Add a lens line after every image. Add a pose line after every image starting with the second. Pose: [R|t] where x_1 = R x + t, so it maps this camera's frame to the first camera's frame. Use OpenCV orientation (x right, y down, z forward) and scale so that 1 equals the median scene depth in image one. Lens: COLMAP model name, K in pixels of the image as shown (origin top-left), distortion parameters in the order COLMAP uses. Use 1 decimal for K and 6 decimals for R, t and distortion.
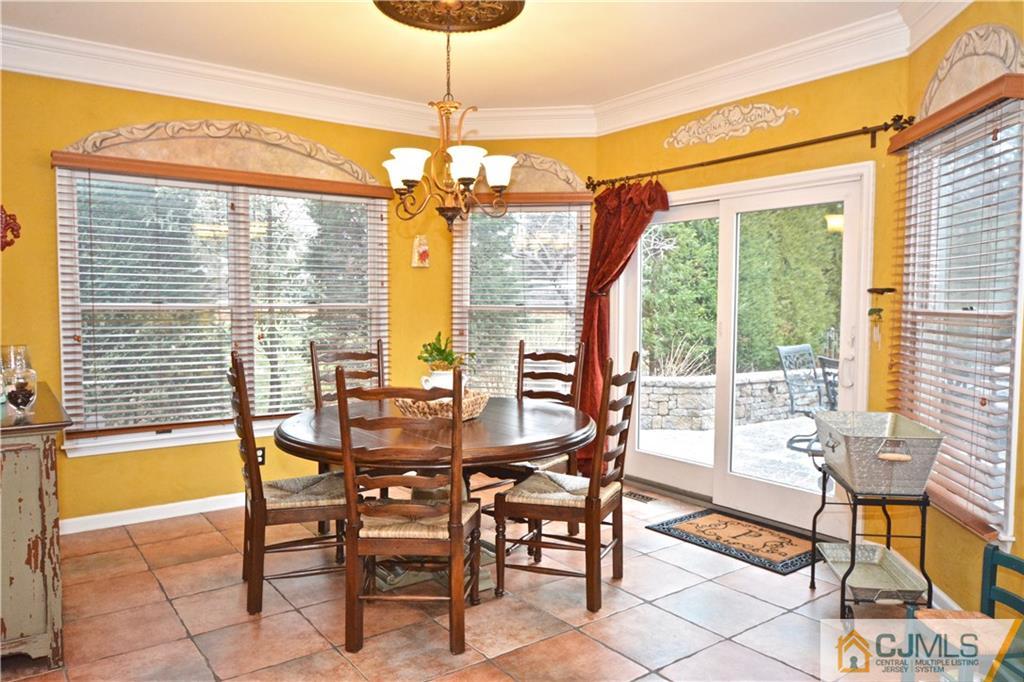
lens RADIAL K [[725.4, 0, 510.9], [0, 725.4, 344.4], [0, 0, 1]] dist [-0.010071, -0.004411]
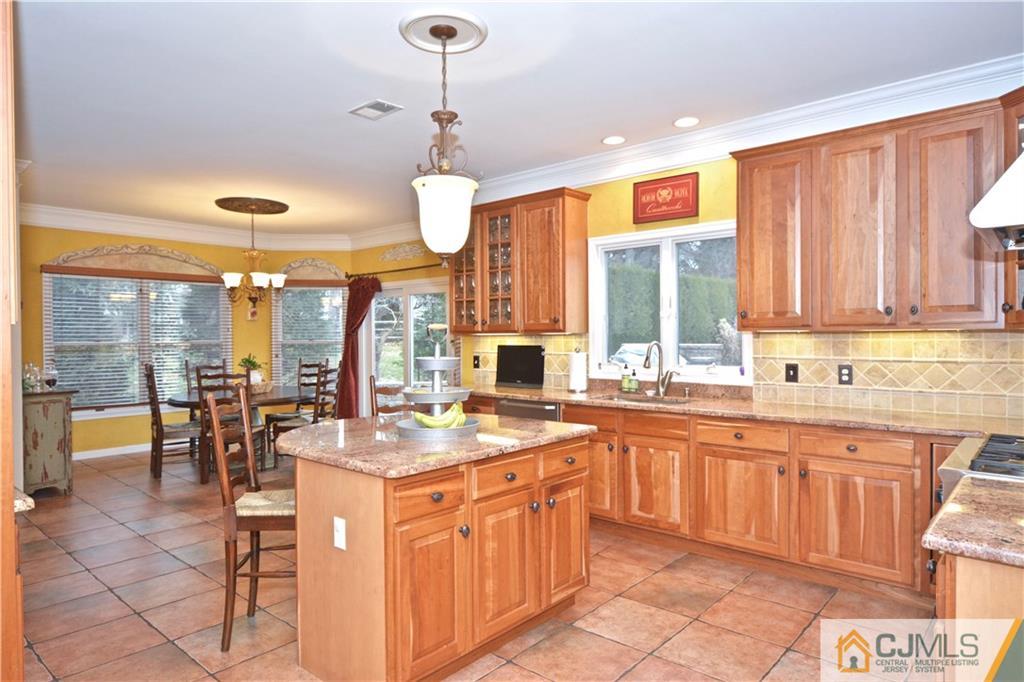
lens RADIAL K [[619.5, 0, 514.4], [0, 619.5, 341.8], [0, 0, 1]] dist [-0.001546, -0.001871]
pose [[0.976249, -0.011592, 0.216339, 0.213783], [0.021890, 0.998735, -0.045267, 0.038598], [-0.215541, 0.048928, 0.975268, -0.768721]]
